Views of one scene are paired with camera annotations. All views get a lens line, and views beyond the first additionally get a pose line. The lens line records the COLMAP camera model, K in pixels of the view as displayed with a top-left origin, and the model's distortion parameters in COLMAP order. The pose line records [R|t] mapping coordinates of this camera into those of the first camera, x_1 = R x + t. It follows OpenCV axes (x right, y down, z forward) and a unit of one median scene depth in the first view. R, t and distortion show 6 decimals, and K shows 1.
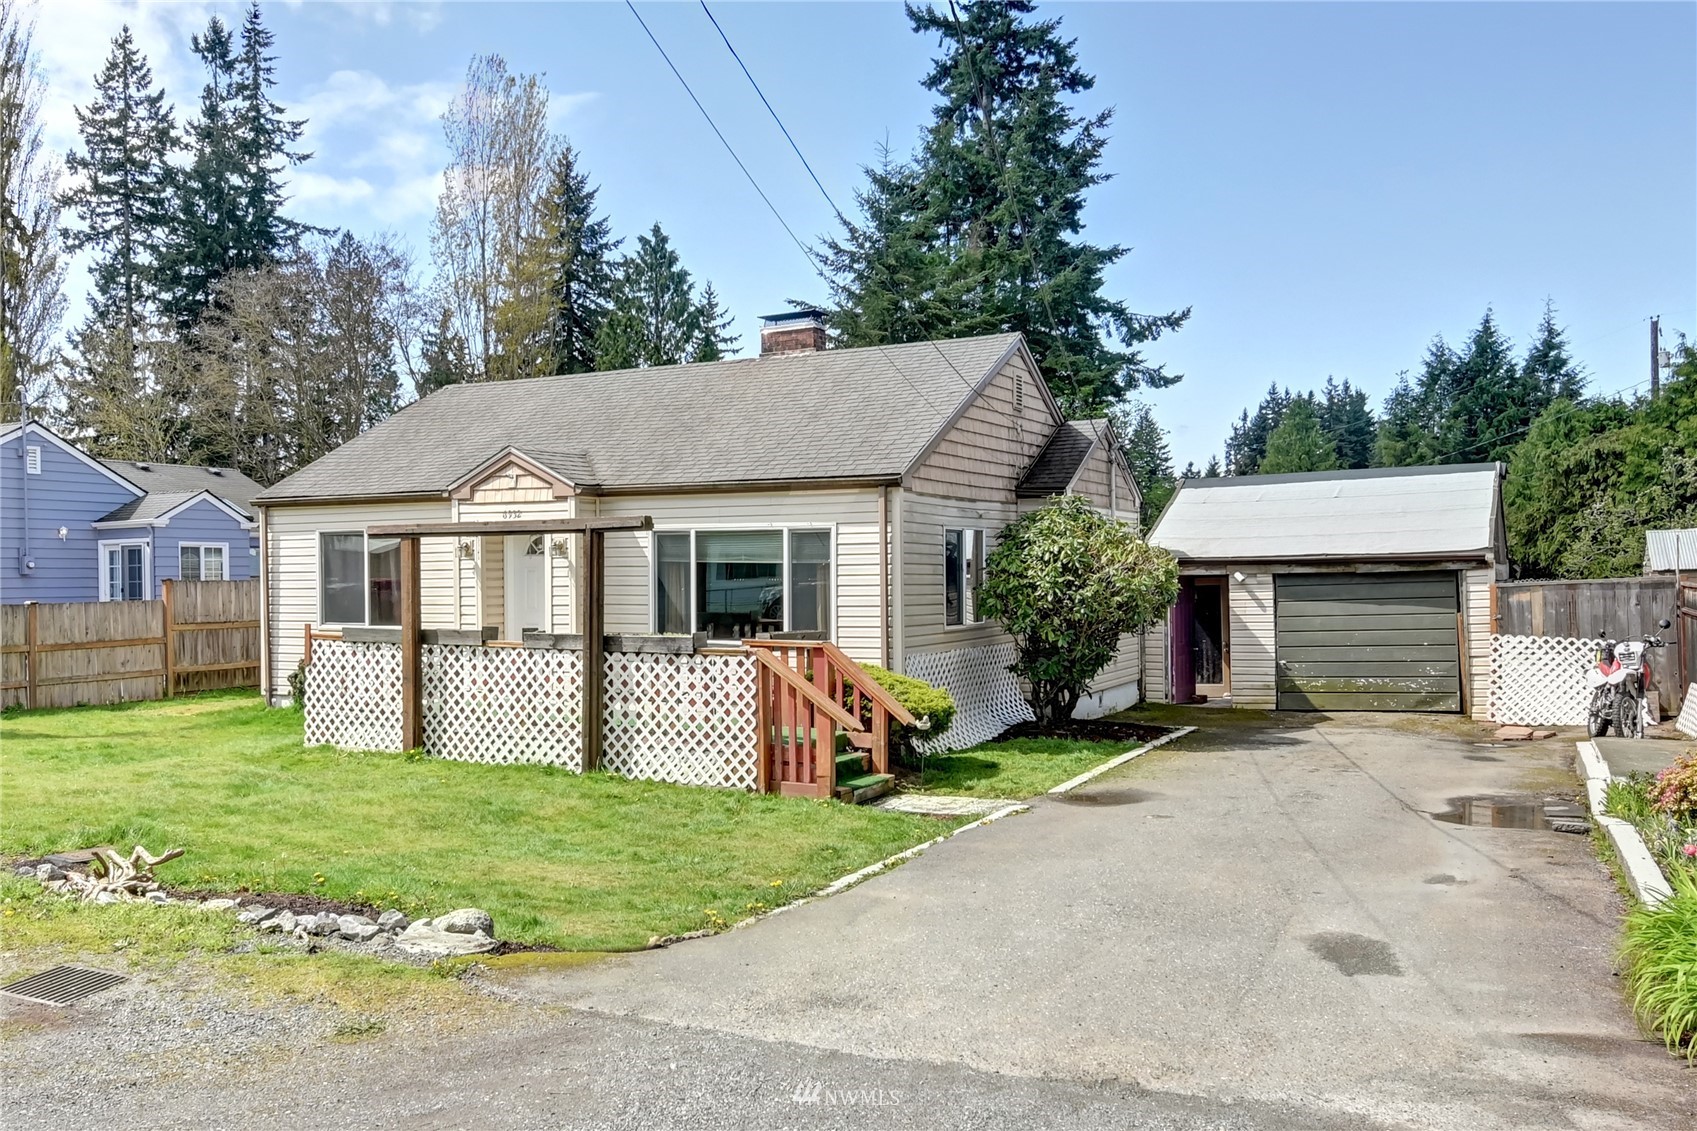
lens RADIAL K [[1011.2, 0, 848.5], [0, 1011.2, 565.5], [0, 0, 1]] dist [-0.000507, 0.000929]
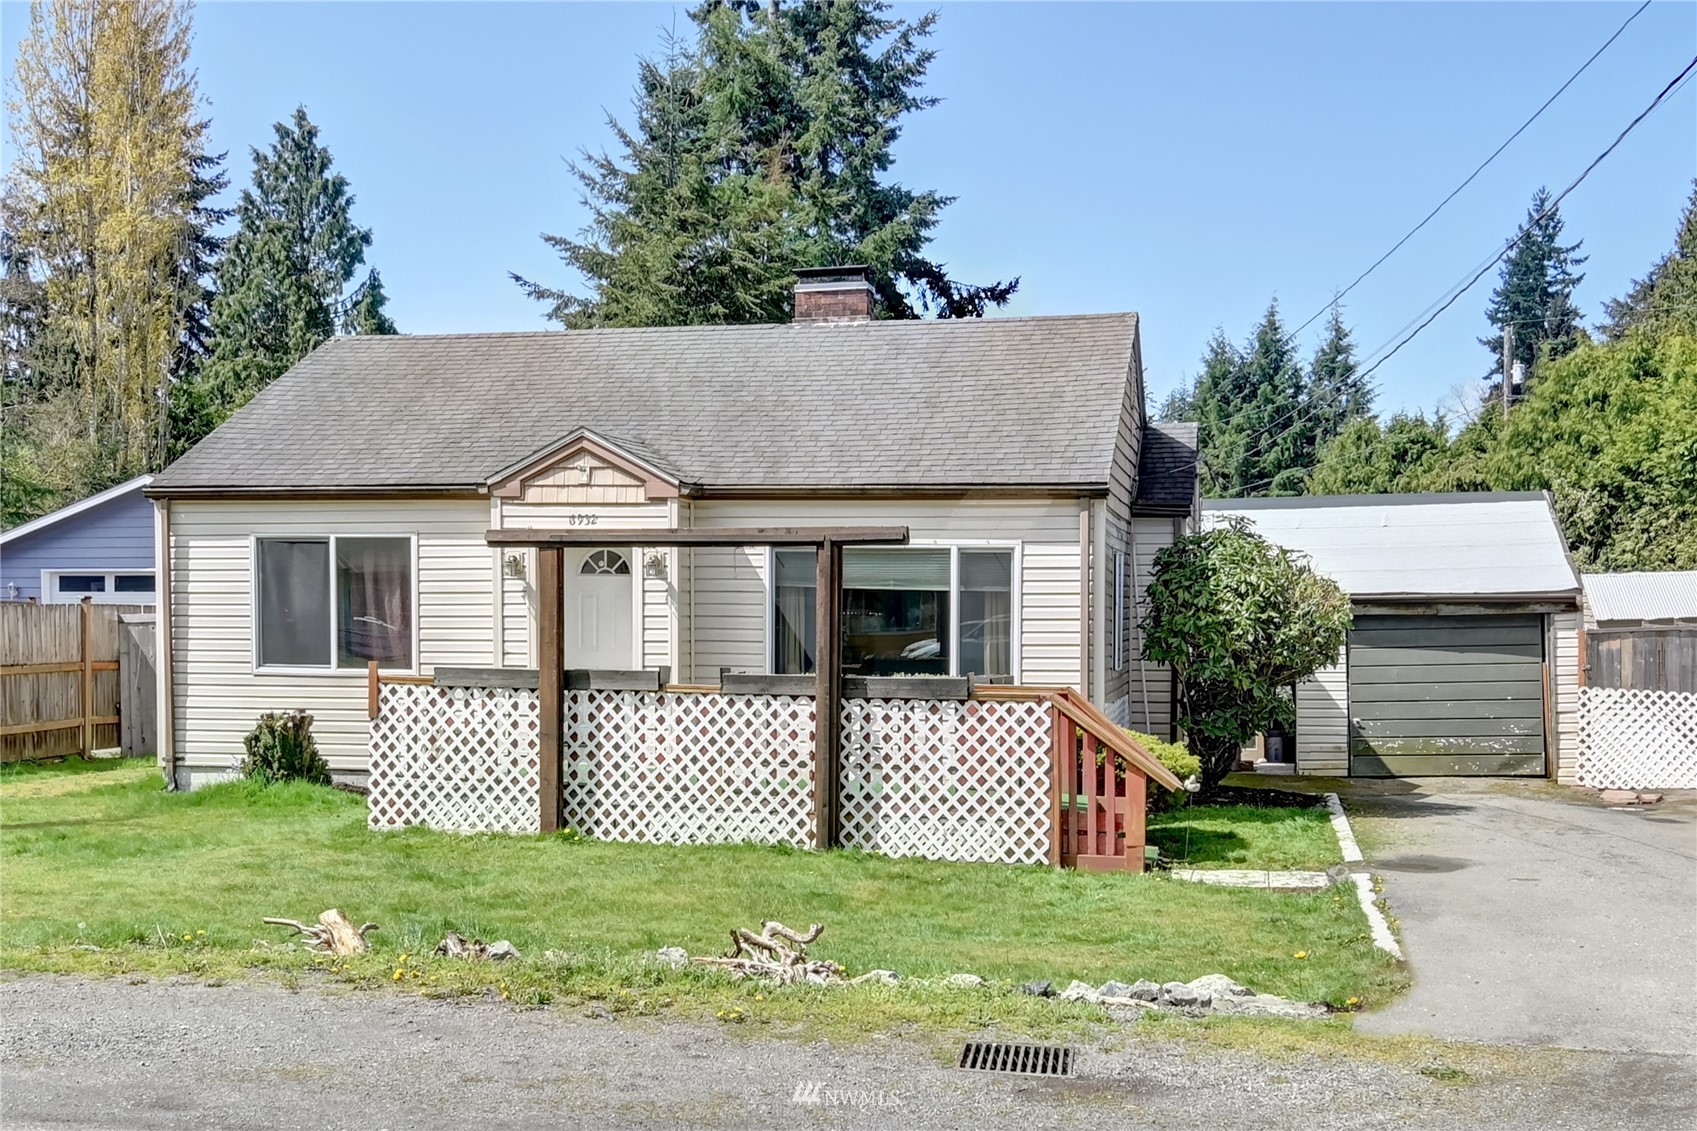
lens RADIAL K [[1356.9, 0, 848.6], [0, 1356.9, 625.6], [0, 0, 1]] dist [0.000483, -0.000490]
pose [[0.977033, 0.011145, 0.212794, -0.353116], [-0.014489, 0.999795, 0.014163, 0.010722], [-0.212593, -0.016921, 0.976994, -0.024917]]
